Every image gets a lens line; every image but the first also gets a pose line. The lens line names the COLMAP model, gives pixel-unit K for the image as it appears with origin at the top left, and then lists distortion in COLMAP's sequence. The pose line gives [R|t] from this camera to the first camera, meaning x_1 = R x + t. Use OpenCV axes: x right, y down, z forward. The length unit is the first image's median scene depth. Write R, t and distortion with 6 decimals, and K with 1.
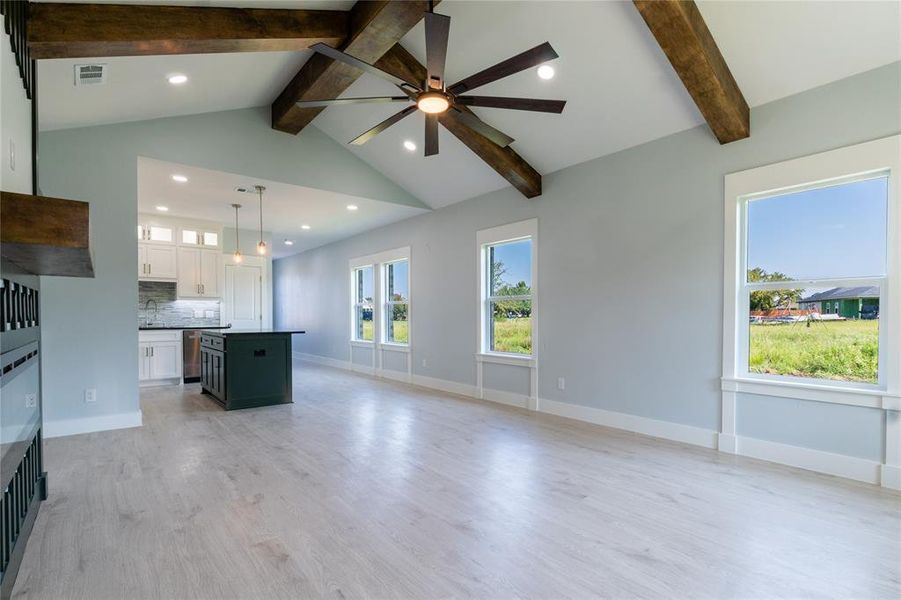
lens RADIAL K [[439.3, 0, 451.5], [0, 439.3, 321.5], [0, 0, 1]] dist [0.002821, 0.000136]
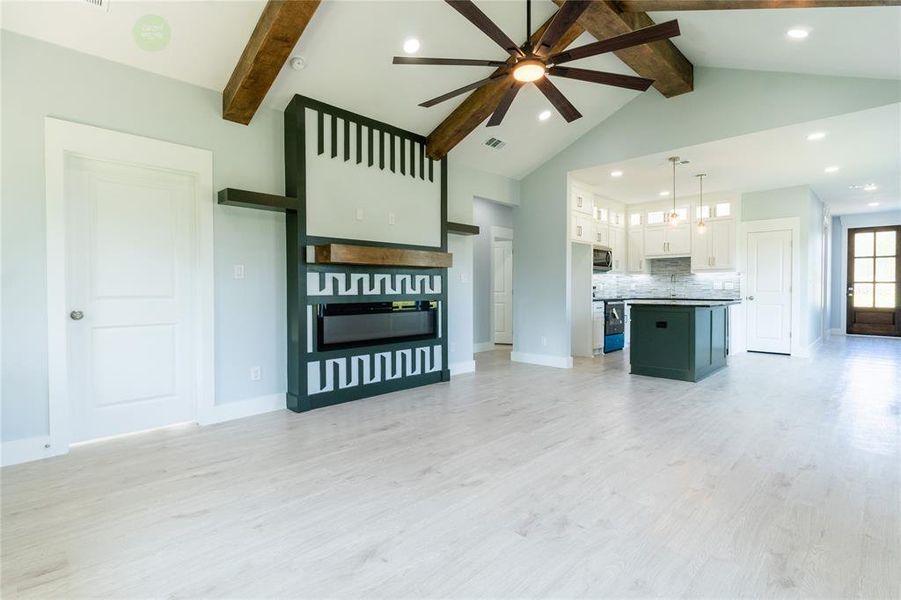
lens RADIAL K [[442.6, 0, 456.6], [0, 442.6, 297.3], [0, 0, 1]] dist [0.001968, 0.000198]
pose [[0.117301, 0.017376, -0.992944, 0.519120], [-0.008656, 0.999827, 0.016474, -0.003929], [0.993059, 0.006662, 0.117431, 0.409996]]
